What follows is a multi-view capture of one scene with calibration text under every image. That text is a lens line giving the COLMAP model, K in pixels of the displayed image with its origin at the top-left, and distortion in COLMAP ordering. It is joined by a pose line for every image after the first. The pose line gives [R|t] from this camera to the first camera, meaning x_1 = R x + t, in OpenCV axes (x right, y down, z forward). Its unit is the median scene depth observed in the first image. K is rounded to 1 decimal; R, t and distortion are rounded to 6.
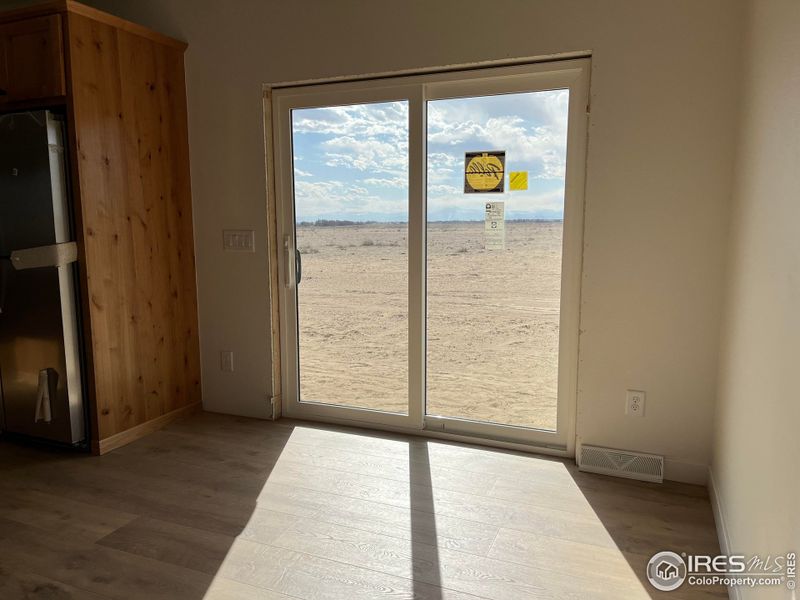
lens RADIAL K [[602.2, 0, 399.0], [0, 602.2, 309.9], [0, 0, 1]] dist [0.068573, -0.103156]
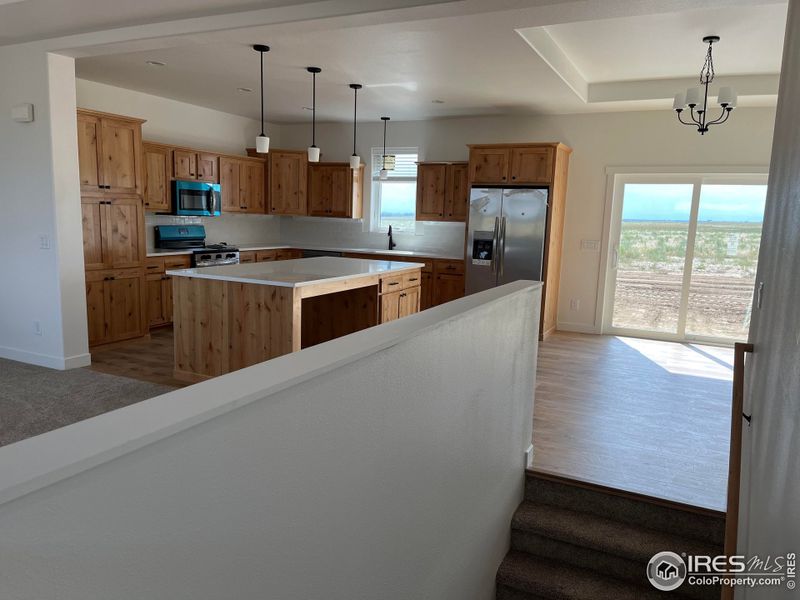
lens RADIAL K [[602.2, 0, 399.0], [0, 602.2, 309.9], [0, 0, 1]] dist [0.068573, -0.103156]
pose [[0.997436, 0.045759, -0.055020, -0.923304], [-0.045146, 0.998904, 0.012333, 0.126850], [0.055524, -0.009818, 0.998409, -1.270932]]
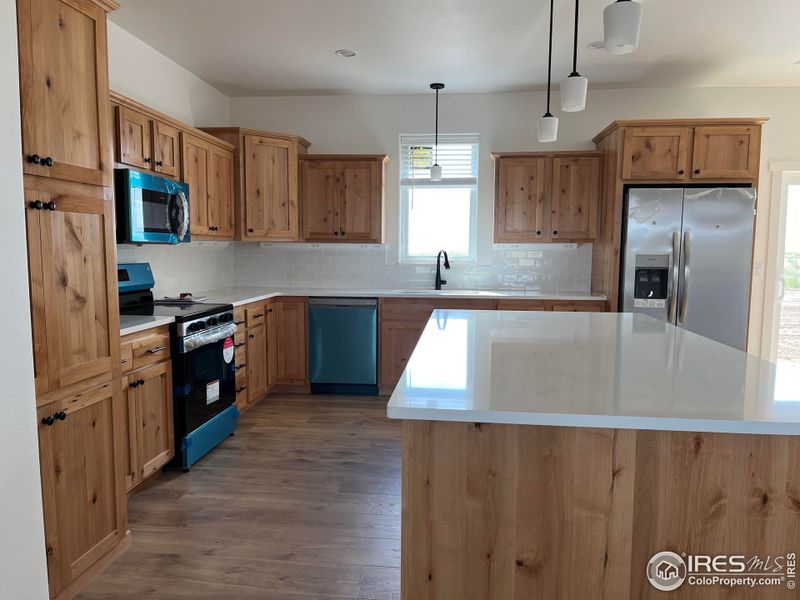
lens RADIAL K [[602.2, 0, 399.0], [0, 602.2, 309.9], [0, 0, 1]] dist [0.068573, -0.103156]
pose [[0.959899, -0.018955, 0.279705, -1.749206], [0.031044, 0.998762, -0.038855, 0.012711], [-0.278623, 0.045980, 0.959299, -0.189427]]
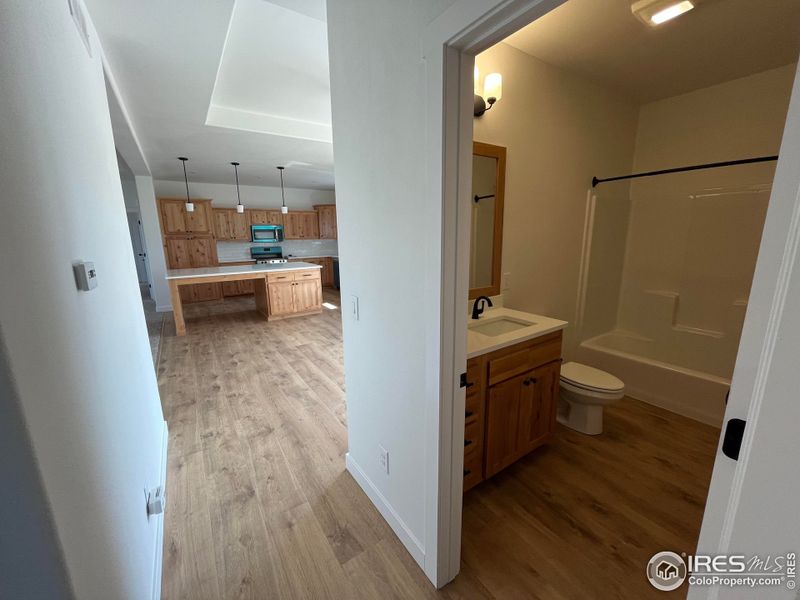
lens RADIAL K [[322.2, 0, 398.6], [0, 322.2, 299.5], [0, 0, 1]] dist [-0.002843, -0.000723]
pose [[0.833951, 0.101553, -0.542415, 0.473198], [-0.068895, 0.994391, 0.080249, 0.001476], [0.547522, -0.029554, 0.836269, -0.528817]]
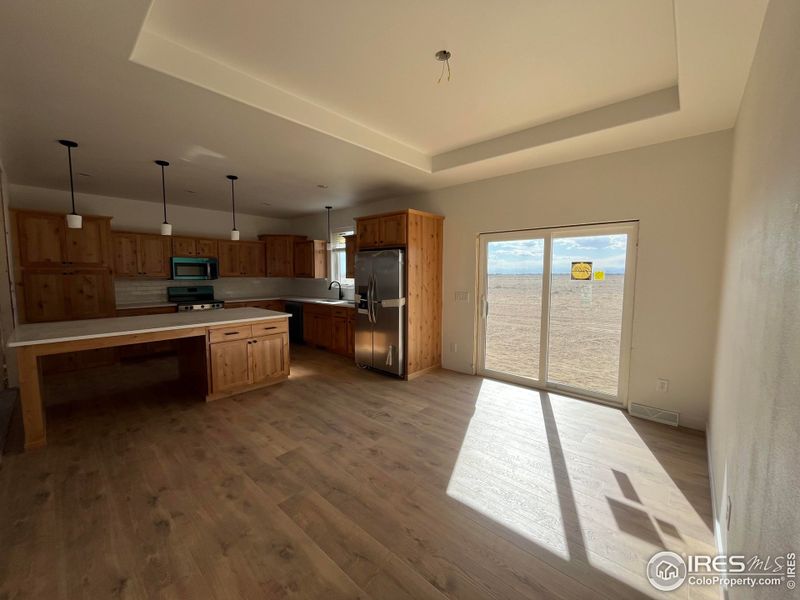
lens RADIAL K [[322.2, 0, 398.6], [0, 322.2, 299.5], [0, 0, 1]] dist [-0.002843, -0.000723]
pose [[0.940472, 0.033188, -0.338248, -0.080729], [-0.055069, 0.996950, -0.055298, -0.023409], [0.335381, 0.070634, 0.939431, -0.299021]]
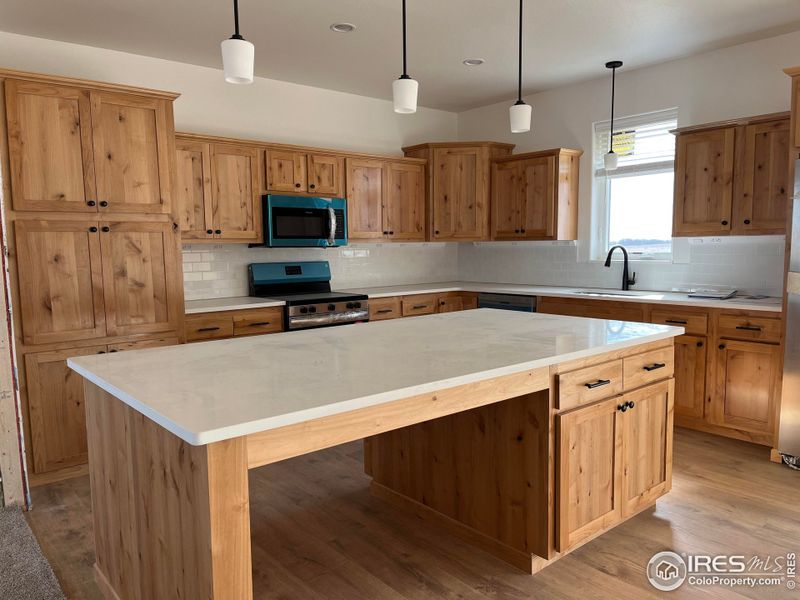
lens RADIAL K [[602.2, 0, 399.0], [0, 602.2, 309.9], [0, 0, 1]] dist [0.068573, -0.103156]
pose [[0.886835, 0.040478, -0.460309, -0.916622], [-0.056489, 0.998181, -0.021054, 0.005479], [0.458620, 0.044674, 0.887509, -0.204069]]
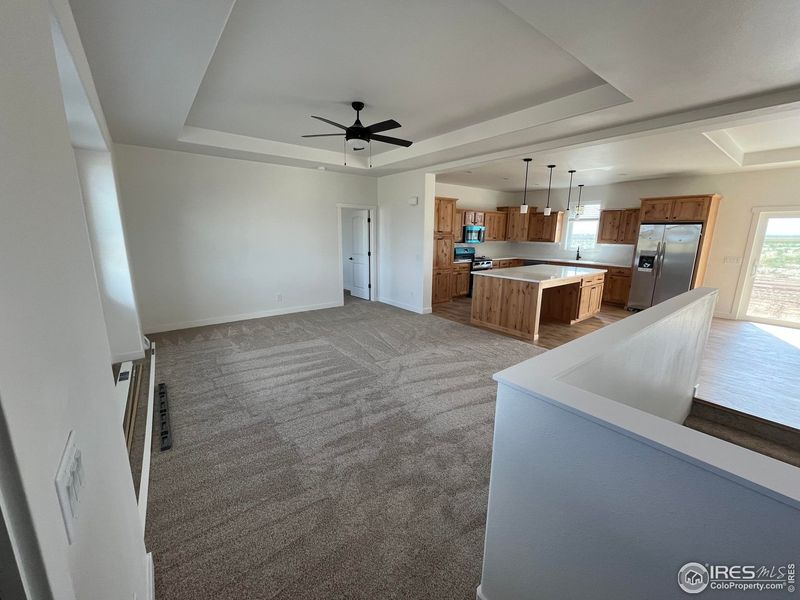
lens RADIAL K [[322.2, 0, 398.6], [0, 322.2, 299.5], [0, 0, 1]] dist [-0.002843, -0.000723]
pose [[0.869192, 0.113759, -0.481211, -1.095892], [-0.085288, 0.993082, 0.080713, 0.114248], [0.487064, -0.029114, 0.872881, -1.476166]]
